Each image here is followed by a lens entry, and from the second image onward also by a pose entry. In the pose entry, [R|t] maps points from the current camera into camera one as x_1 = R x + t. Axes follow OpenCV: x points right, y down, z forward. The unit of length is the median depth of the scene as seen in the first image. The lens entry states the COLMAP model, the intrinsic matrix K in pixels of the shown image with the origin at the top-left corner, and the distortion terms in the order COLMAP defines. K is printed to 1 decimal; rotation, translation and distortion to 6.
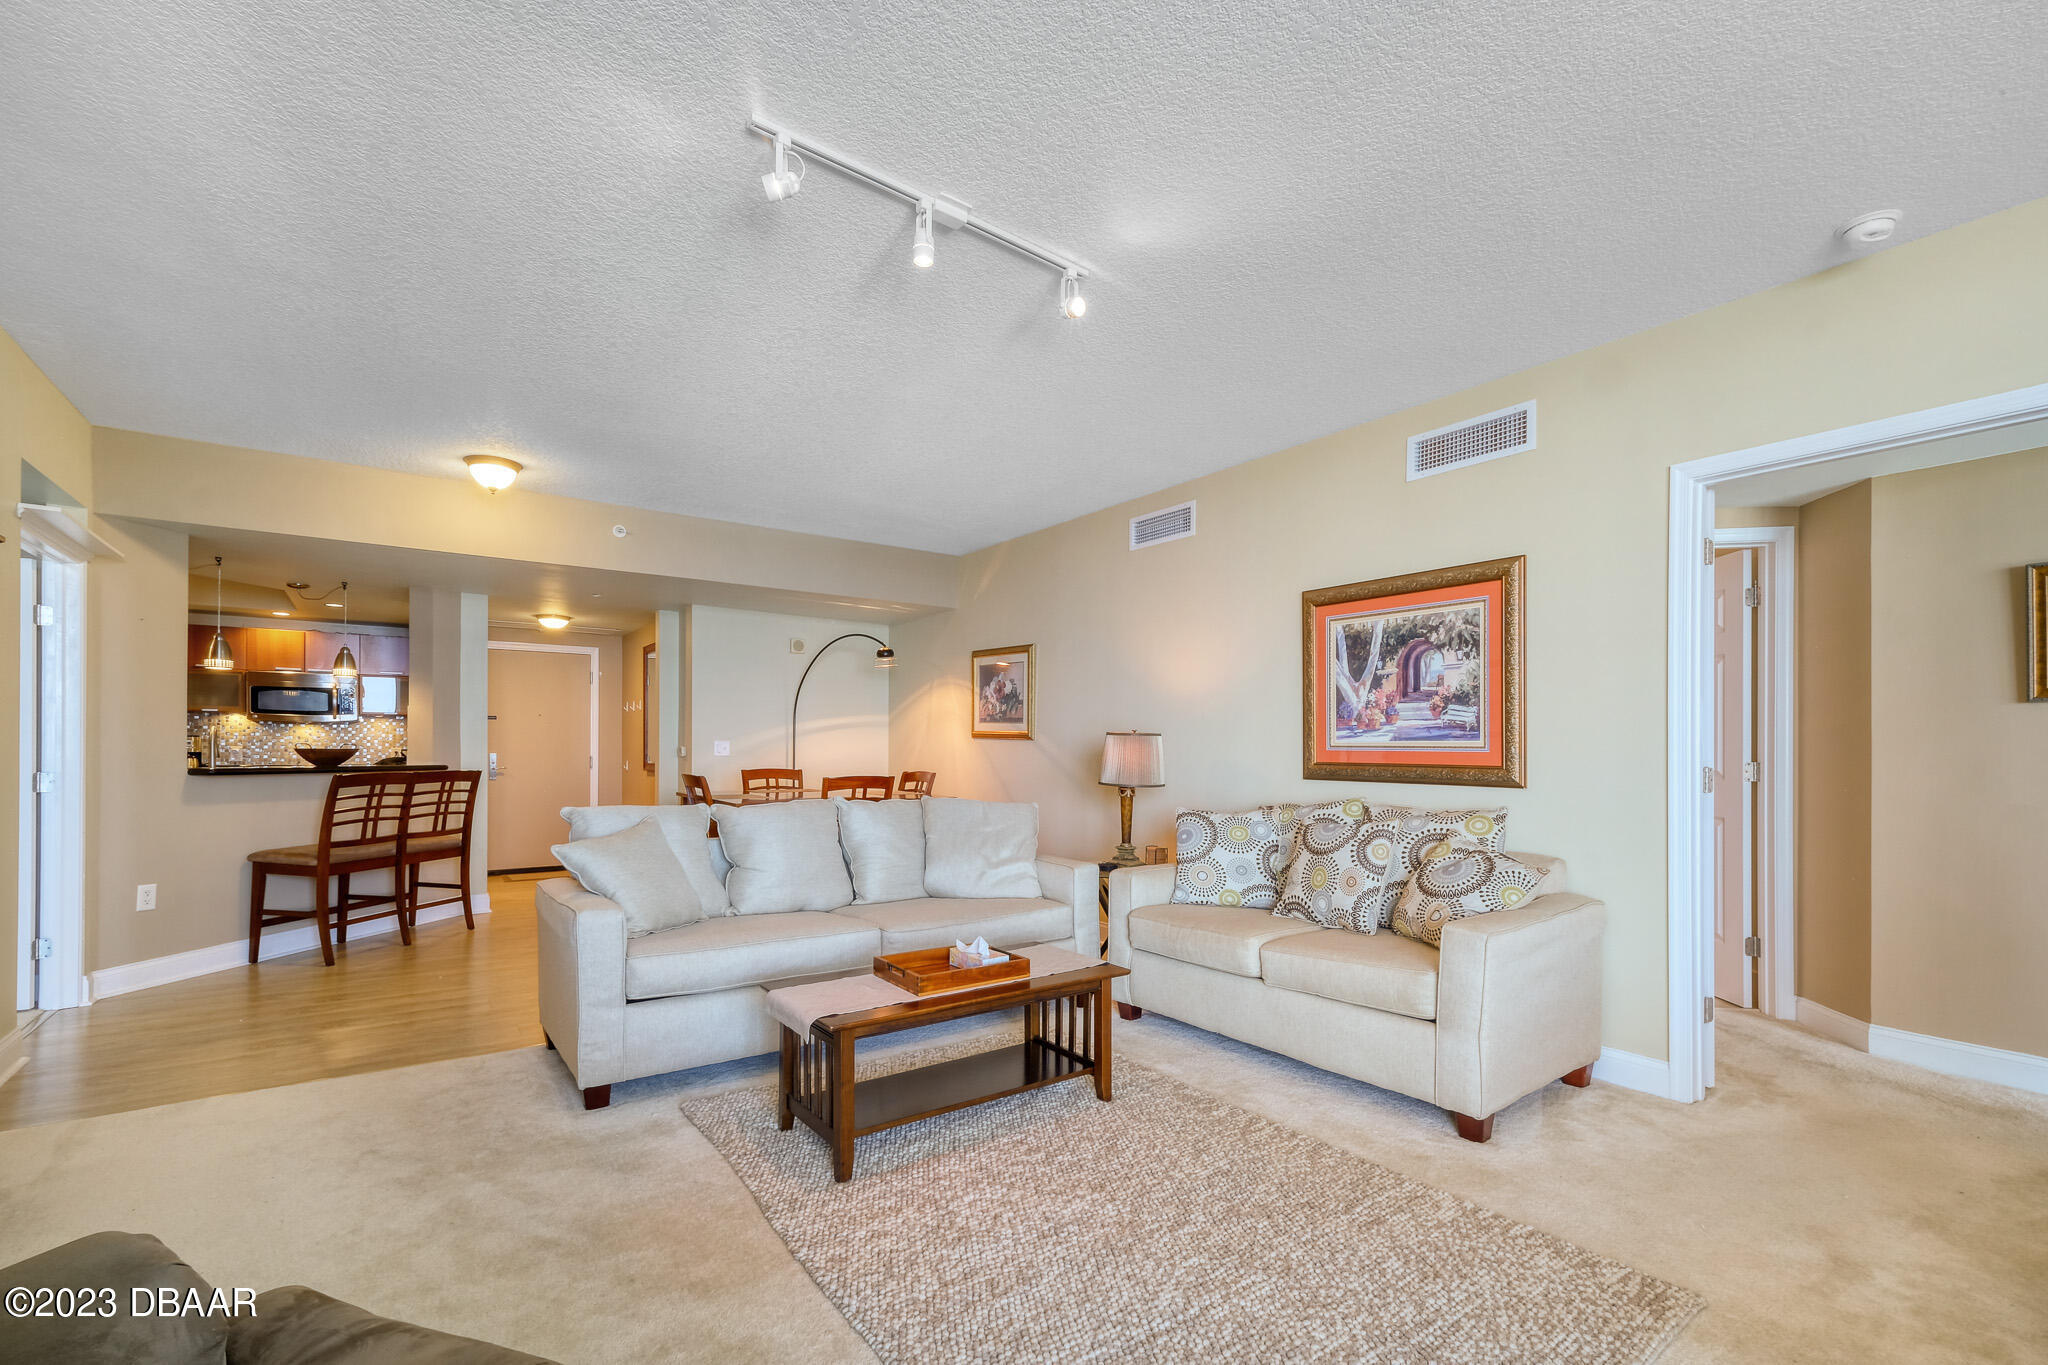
lens RADIAL K [[908.8, 0, 1023.1], [0, 908.8, 749.0], [0, 0, 1]] dist [0.023415, -0.003344]
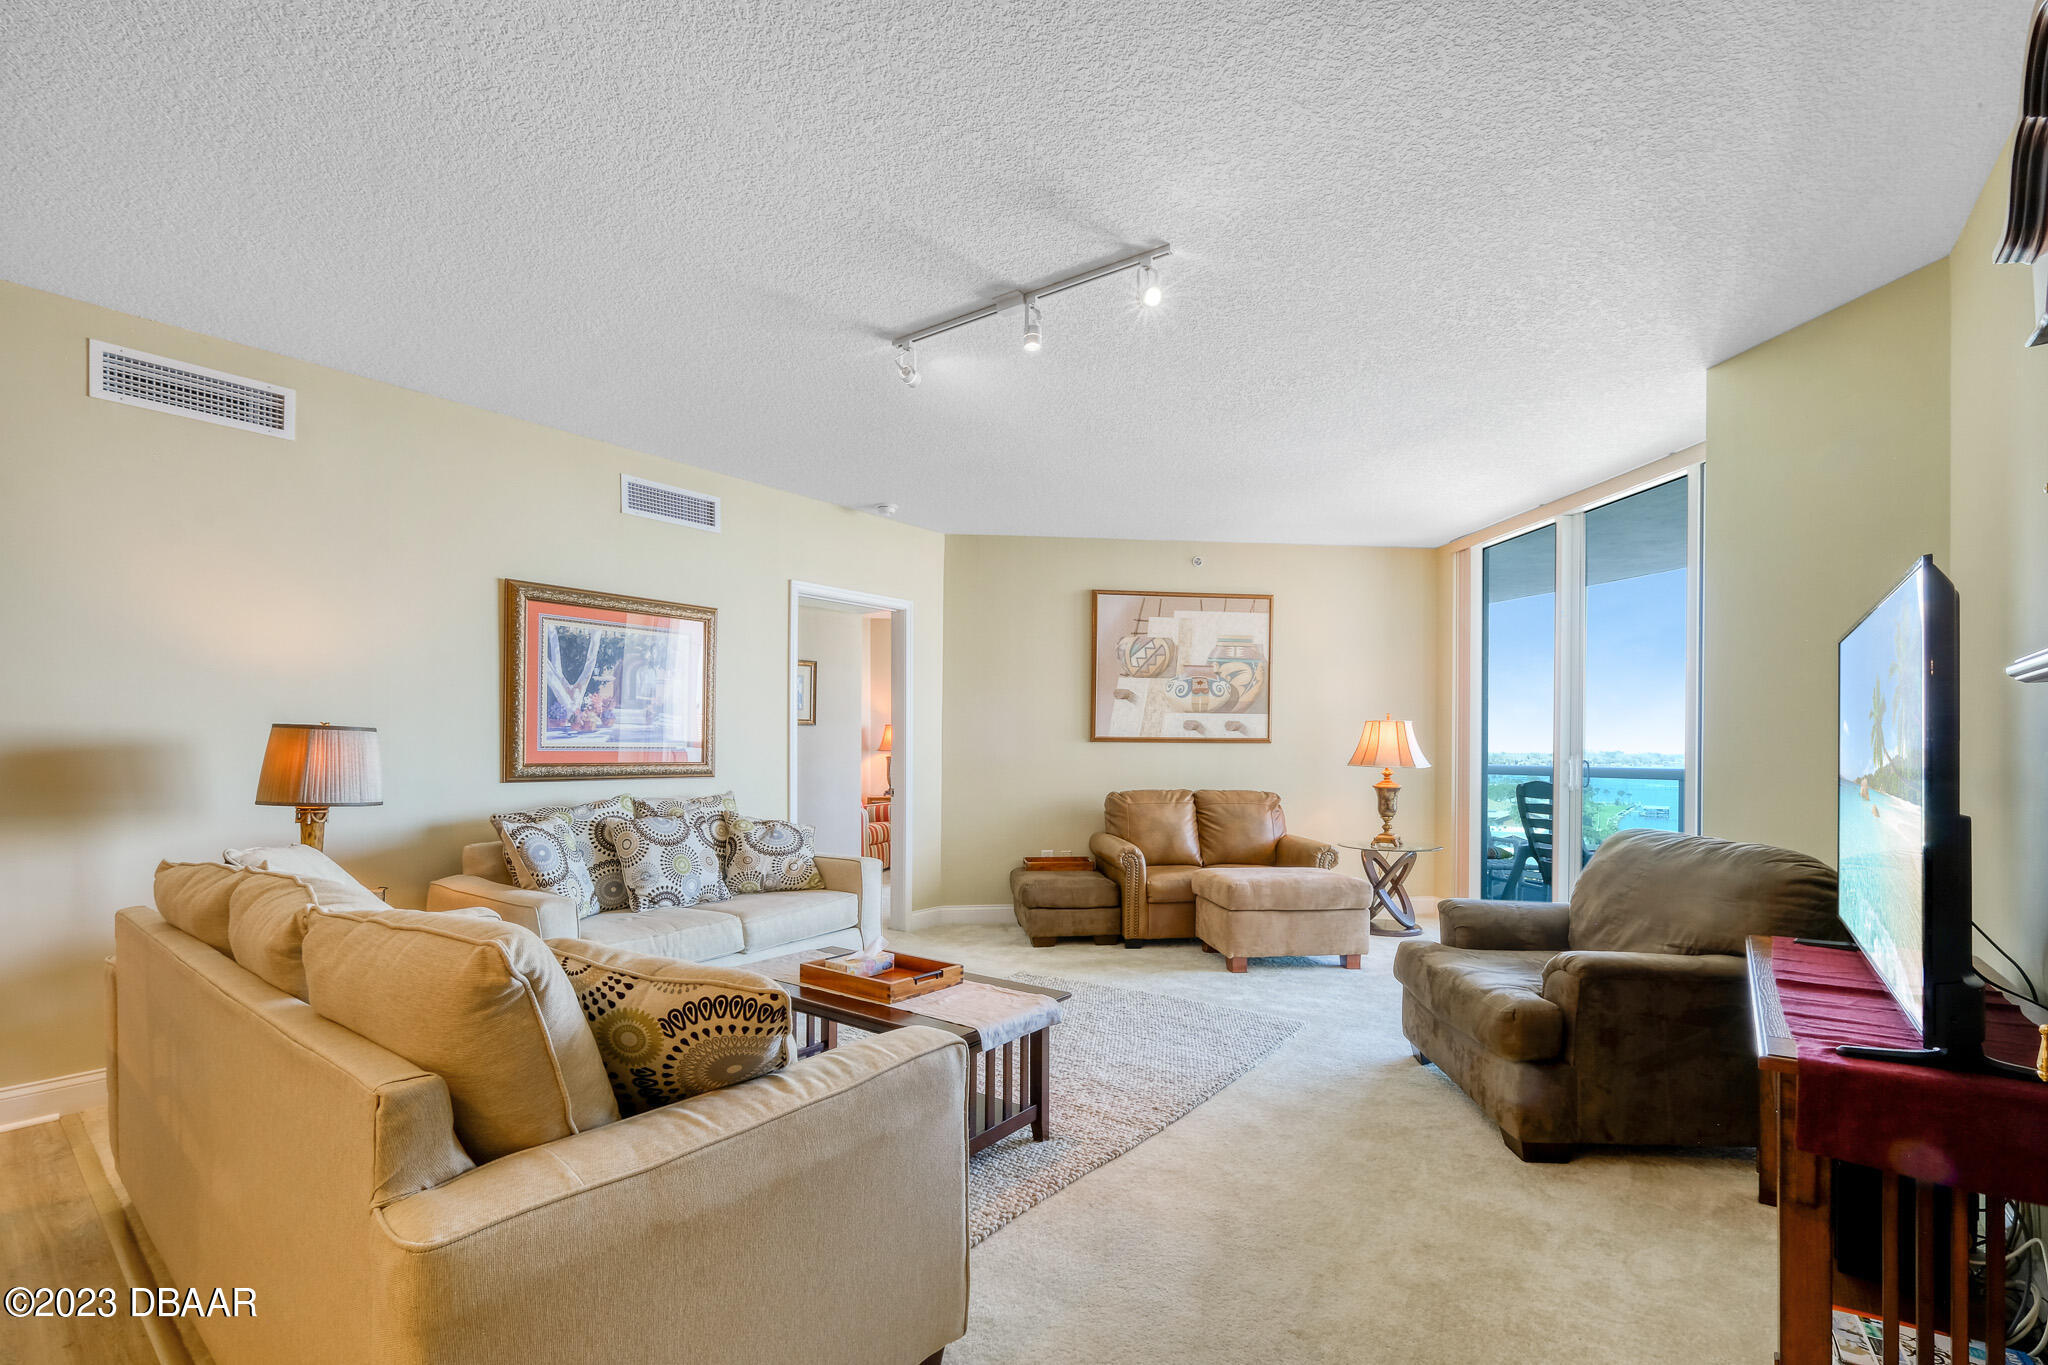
lens RADIAL K [[908.8, 0, 989.3], [0, 908.8, 754.3], [0, 0, 1]] dist [0.023415, -0.003344]
pose [[-0.214342, -0.004719, 0.976747, -0.768509], [0.000873, 0.999987, 0.005023, 0.000338], [-0.976758, 0.001929, -0.214335, 0.791218]]
